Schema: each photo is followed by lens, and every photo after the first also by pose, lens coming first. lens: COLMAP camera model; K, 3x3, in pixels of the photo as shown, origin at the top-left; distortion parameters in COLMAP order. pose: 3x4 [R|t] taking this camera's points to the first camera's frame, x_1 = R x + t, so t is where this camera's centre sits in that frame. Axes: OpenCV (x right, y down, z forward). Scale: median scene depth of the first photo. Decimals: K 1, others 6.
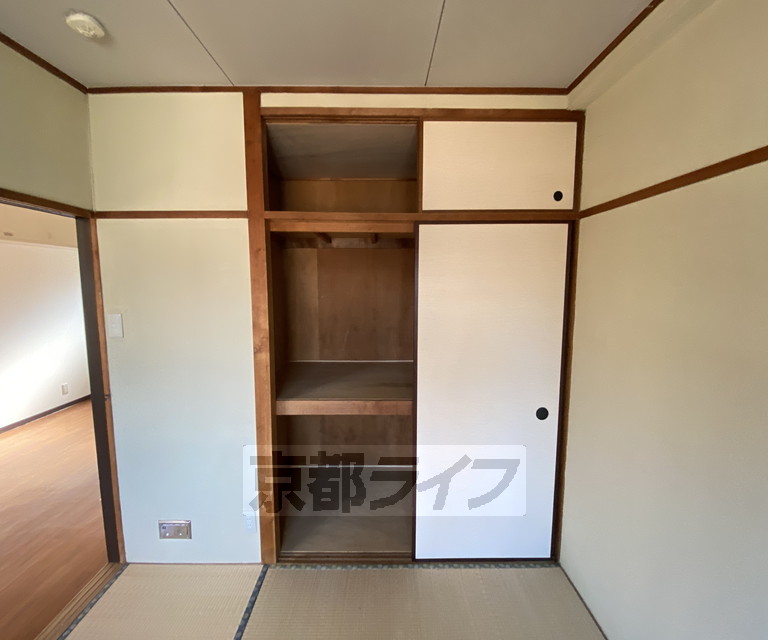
lens RADIAL K [[326.4, 0, 382.1], [0, 326.4, 315.9], [0, 0, 1]] dist [0.013572, -0.013154]
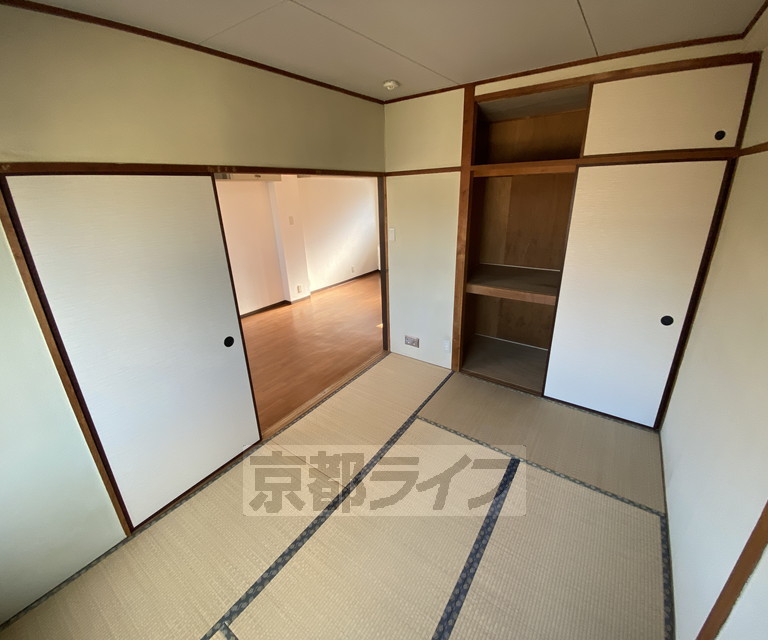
lens RADIAL K [[326.4, 0, 383.2], [0, 326.4, 310.7], [0, 0, 1]] dist [0.013572, -0.013154]
pose [[0.811105, 0.176938, -0.557495, 0.316202], [-0.026608, 0.963322, 0.267027, -0.049459], [0.584295, -0.201753, 0.786063, -0.662839]]
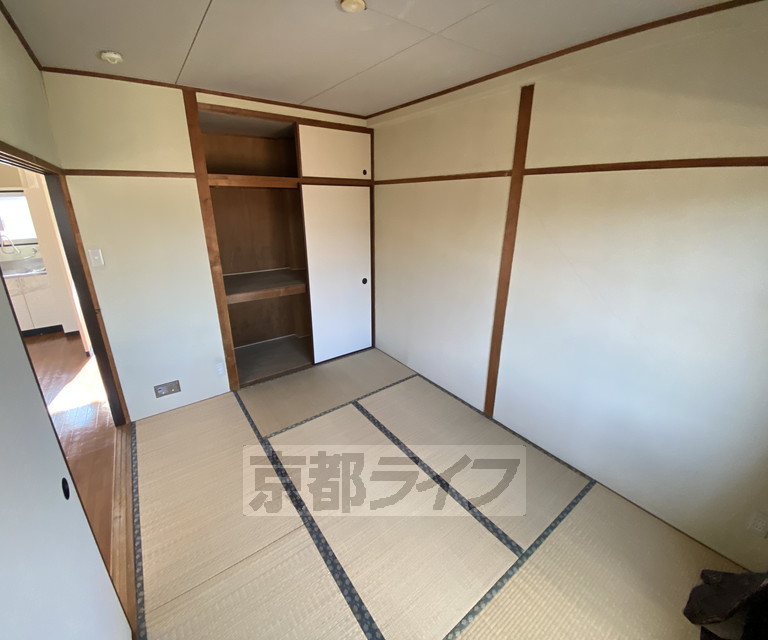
lens RADIAL K [[326.4, 0, 383.2], [0, 326.4, 308.9], [0, 0, 1]] dist [0.013572, -0.013154]
pose [[0.809305, -0.186541, 0.556981, -0.658841], [0.059083, 0.969276, 0.238776, -0.018717], [-0.584409, -0.160335, 0.795461, -0.819724]]
